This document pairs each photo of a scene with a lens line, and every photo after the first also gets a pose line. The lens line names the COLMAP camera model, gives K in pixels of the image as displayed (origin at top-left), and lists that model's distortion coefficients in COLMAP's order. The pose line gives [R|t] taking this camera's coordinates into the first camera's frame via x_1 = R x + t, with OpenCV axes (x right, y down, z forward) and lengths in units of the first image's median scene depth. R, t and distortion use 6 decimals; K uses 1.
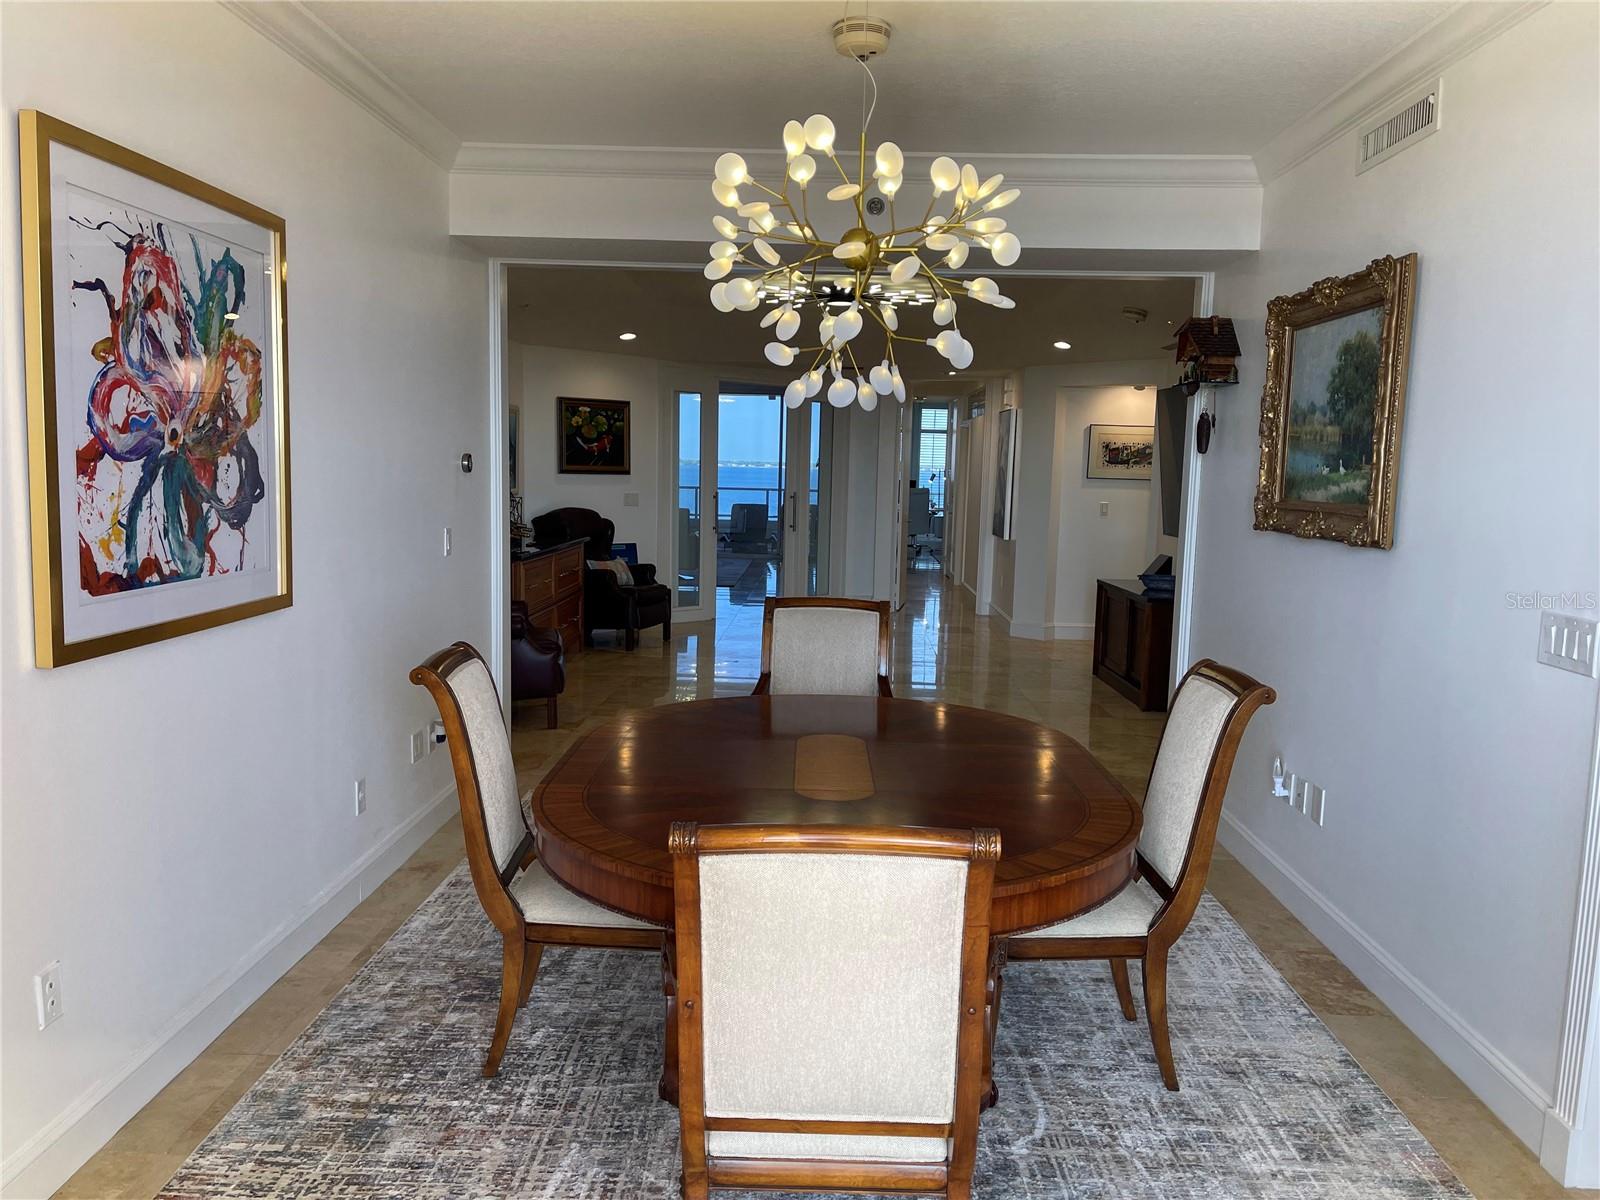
lens RADIAL K [[1229.9, 0, 791.0], [0, 1229.9, 604.2], [0, 0, 1]] dist [0.088731, -0.110692]
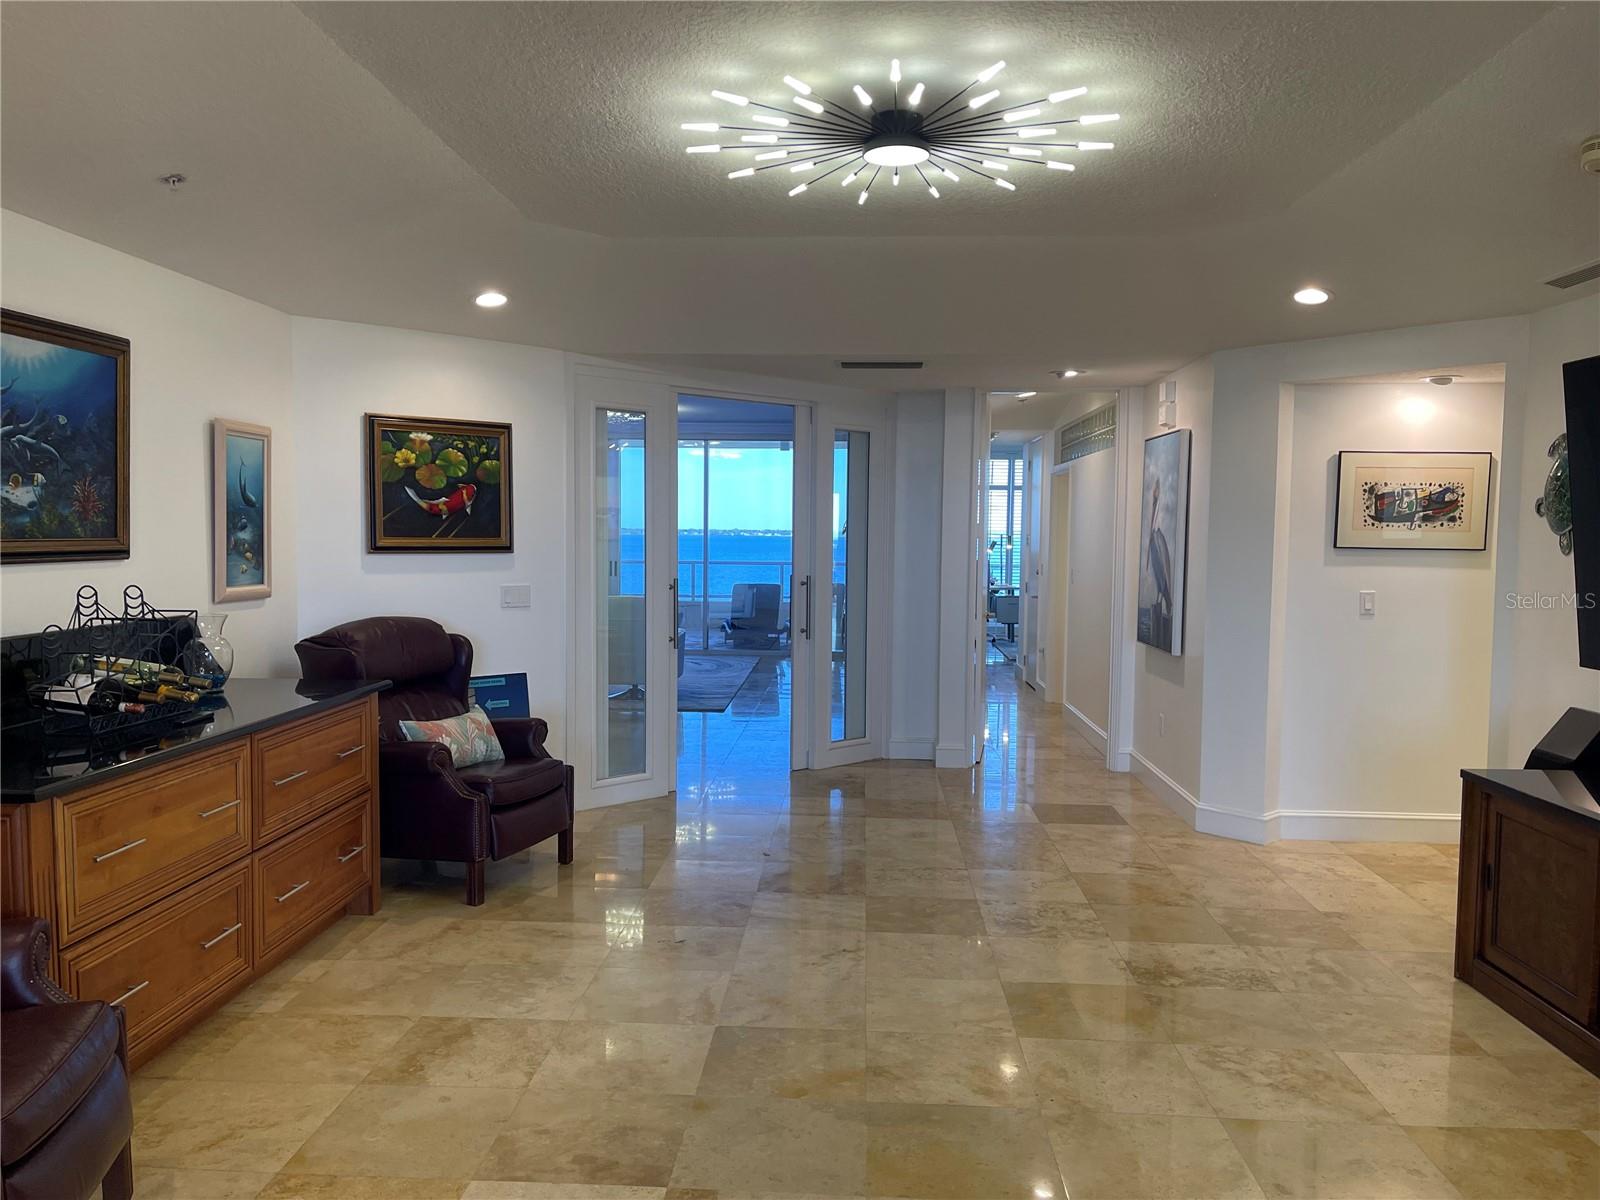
lens RADIAL K [[1229.9, 0, 791.0], [0, 1229.9, 604.2], [0, 0, 1]] dist [0.088731, -0.110692]
pose [[0.999683, -0.013425, -0.021296, 0.008770], [0.012232, 0.998402, -0.055165, -0.049561], [0.022002, 0.054887, 0.998250, 0.445520]]
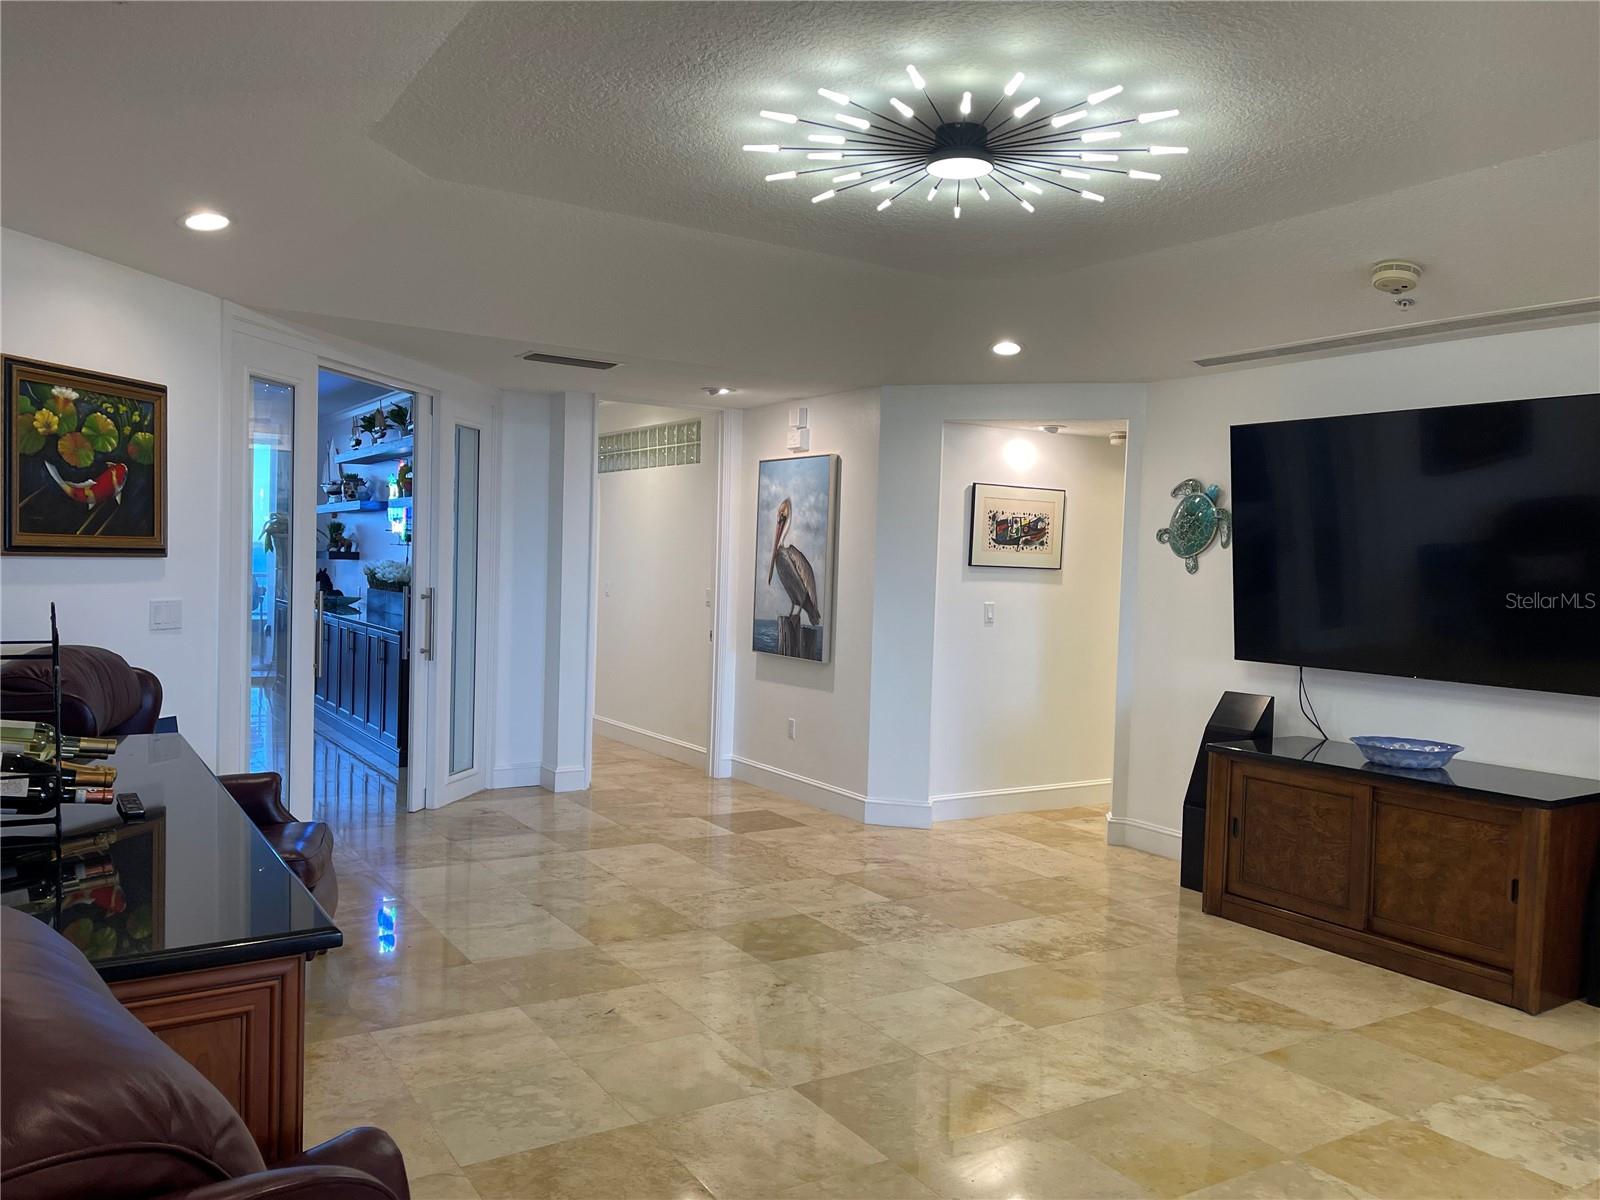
lens RADIAL K [[1229.9, 0, 791.0], [0, 1229.9, 604.2], [0, 0, 1]] dist [0.088731, -0.110692]
pose [[0.821652, -0.019463, 0.569657, -0.201654], [0.054365, 0.997537, -0.044332, -0.059143], [-0.567390, 0.067395, 0.820686, 0.533969]]
